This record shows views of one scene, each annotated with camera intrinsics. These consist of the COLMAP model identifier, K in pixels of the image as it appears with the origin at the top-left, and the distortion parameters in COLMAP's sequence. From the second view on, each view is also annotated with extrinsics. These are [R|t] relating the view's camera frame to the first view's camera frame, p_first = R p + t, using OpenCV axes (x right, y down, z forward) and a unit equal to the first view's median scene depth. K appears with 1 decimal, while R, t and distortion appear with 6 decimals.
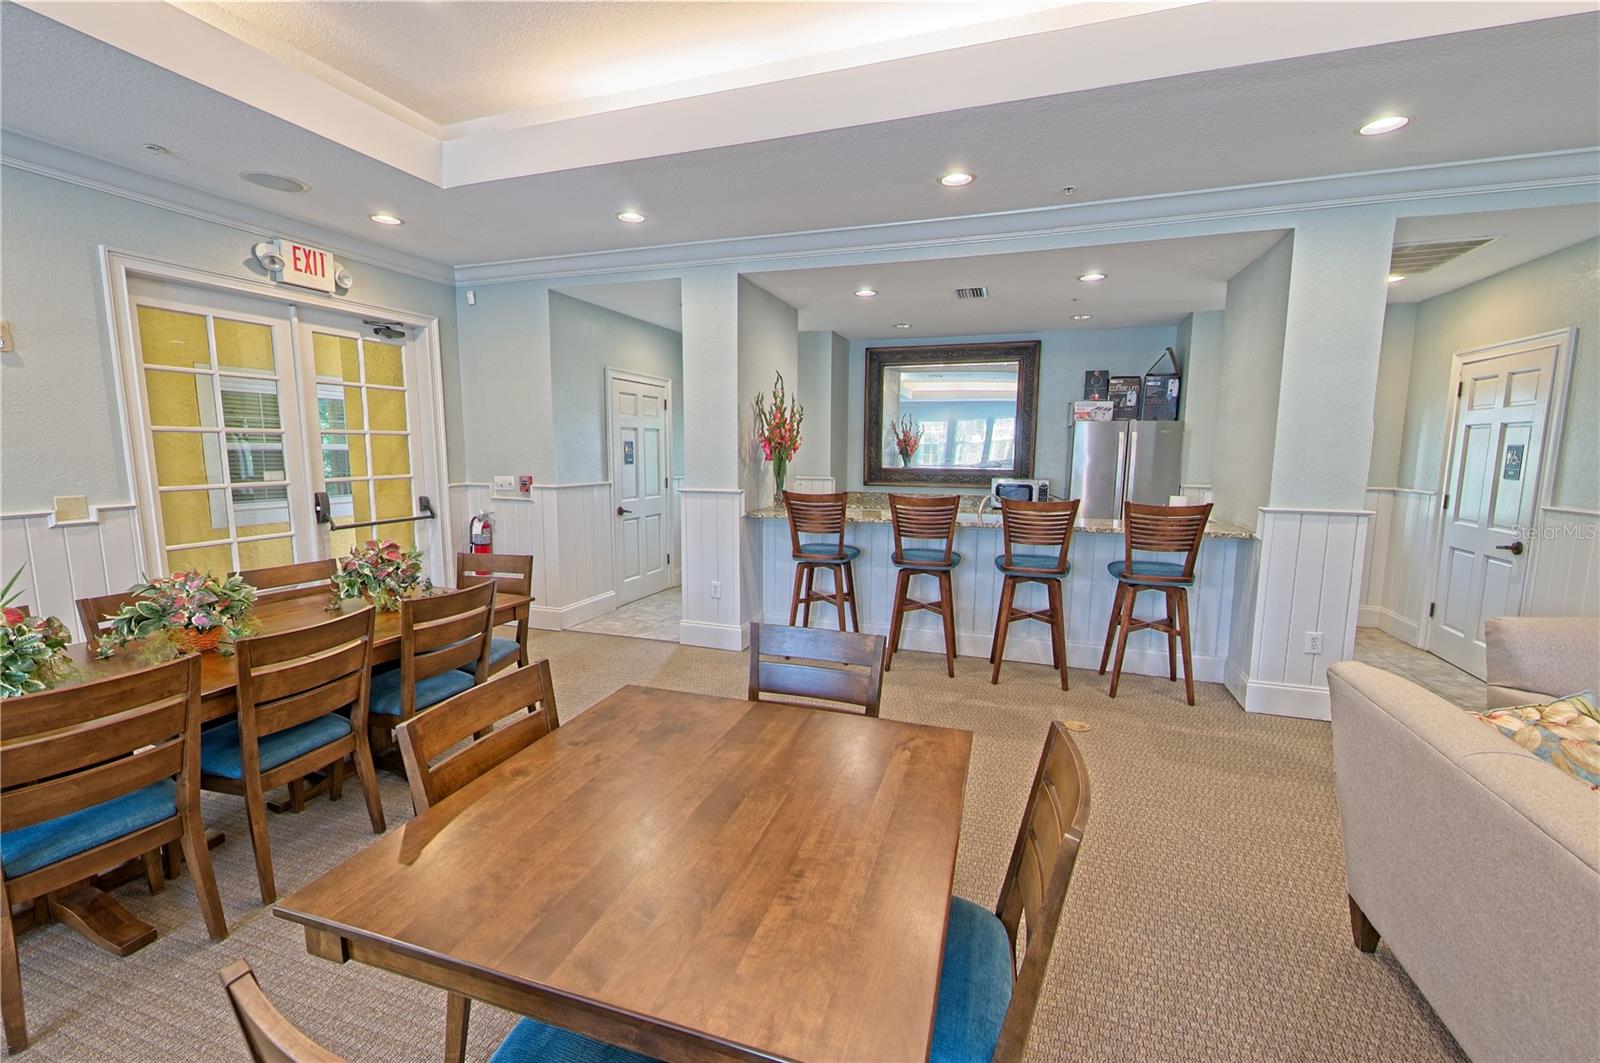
lens RADIAL K [[655.0, 0, 800.0], [0, 655.0, 531.5], [0, 0, 1]] dist [0.001751, 0.000469]
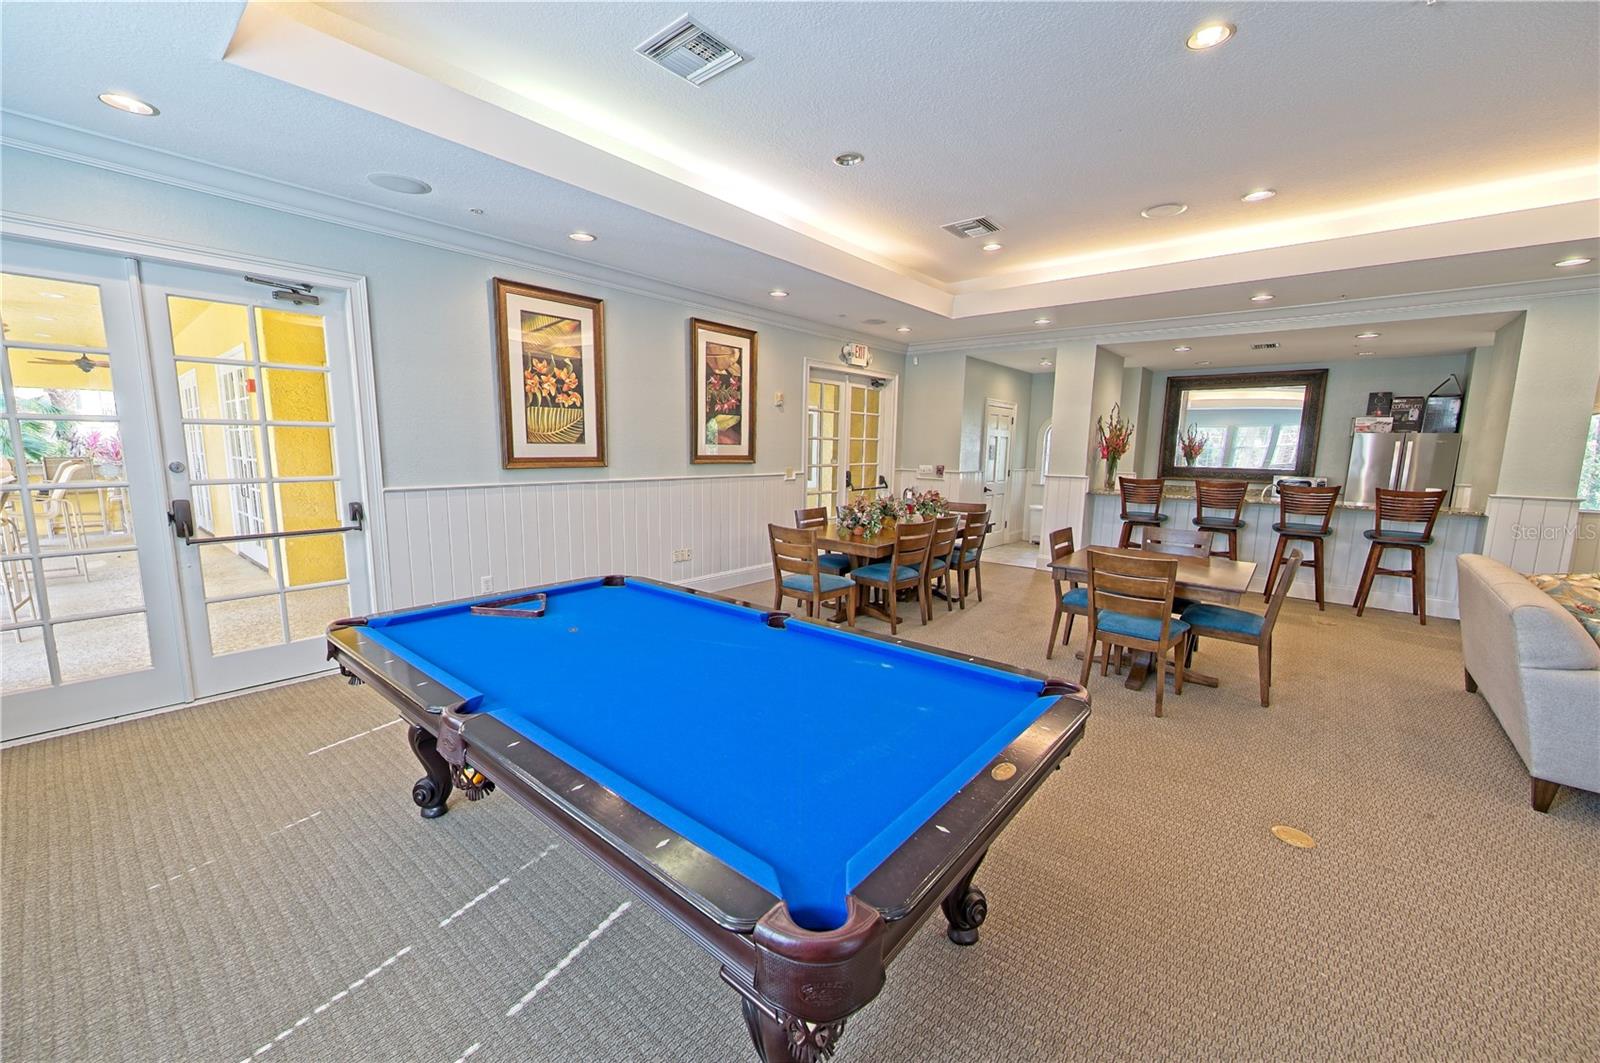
lens RADIAL K [[619.8, 0, 796.3], [0, 619.8, 531.6], [0, 0, 1]] dist [0.001465, -0.000129]
pose [[0.931391, 0.060006, -0.359041, -0.218925], [-0.057955, 0.998183, 0.016483, 0.098485], [0.359378, 0.005456, 0.933176, -0.757447]]
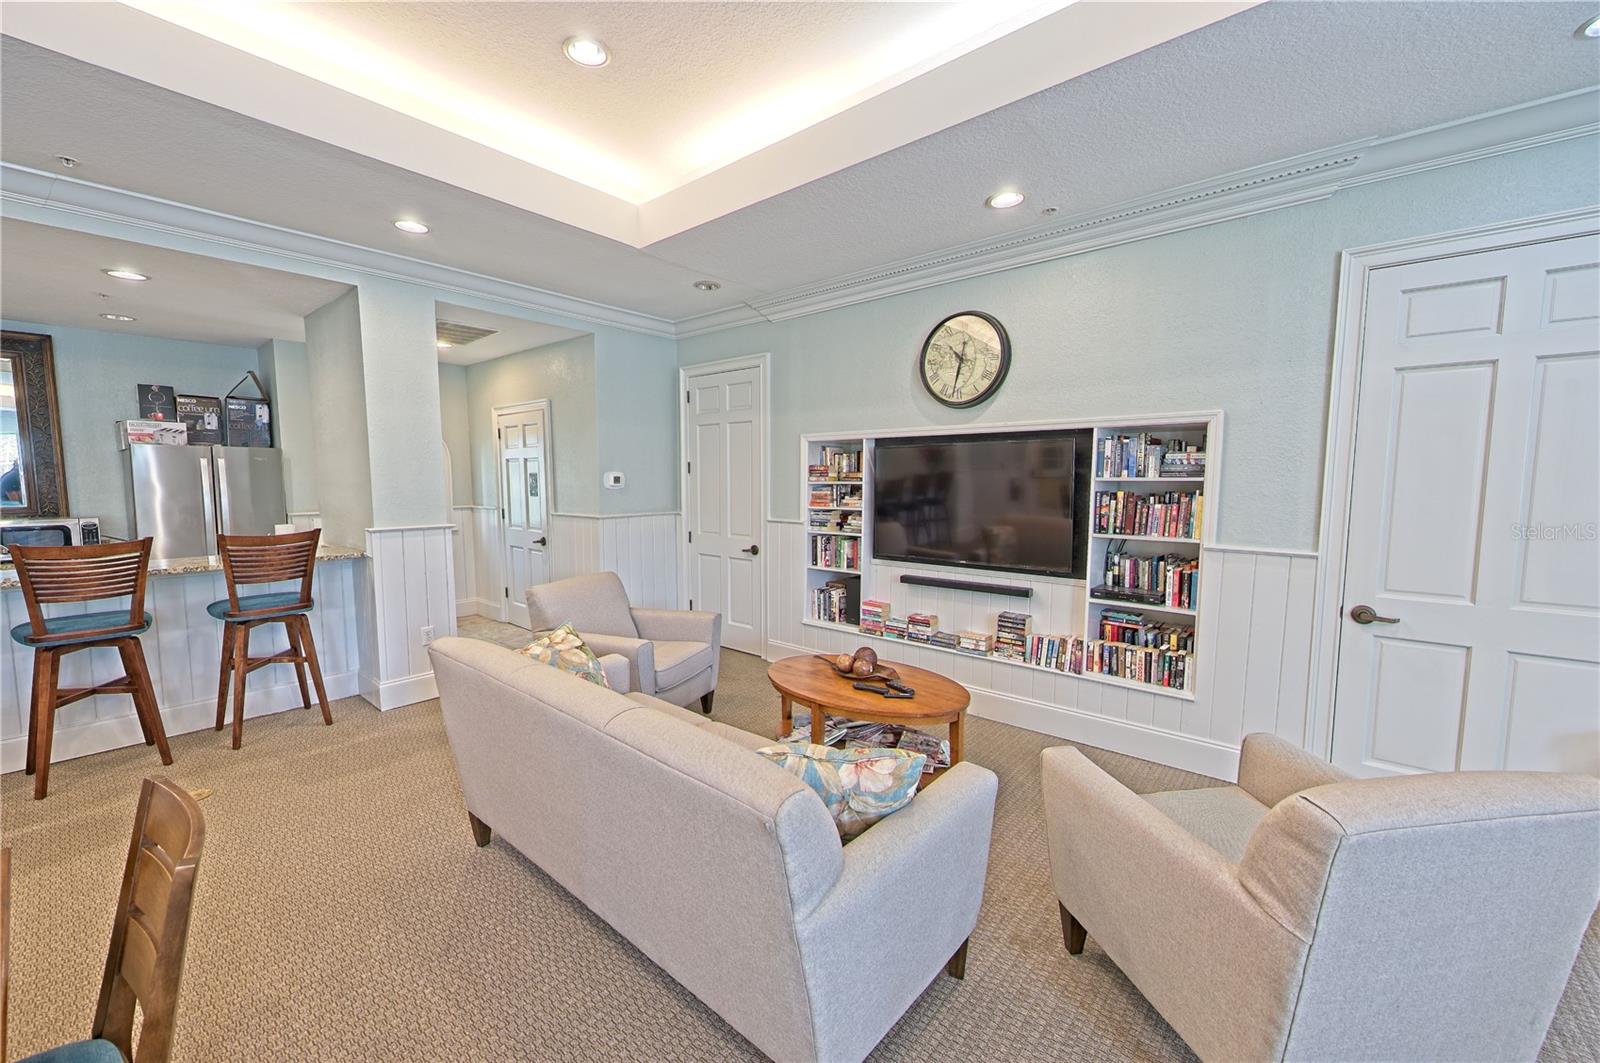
lens RADIAL K [[619.8, 0, 796.3], [0, 619.8, 531.6], [0, 0, 1]] dist [0.001465, -0.000129]
pose [[0.356333, -0.088101, 0.930196, -0.018981], [0.122078, 0.991401, 0.047133, 0.006982], [-0.926350, 0.096762, 0.364024, -0.055682]]
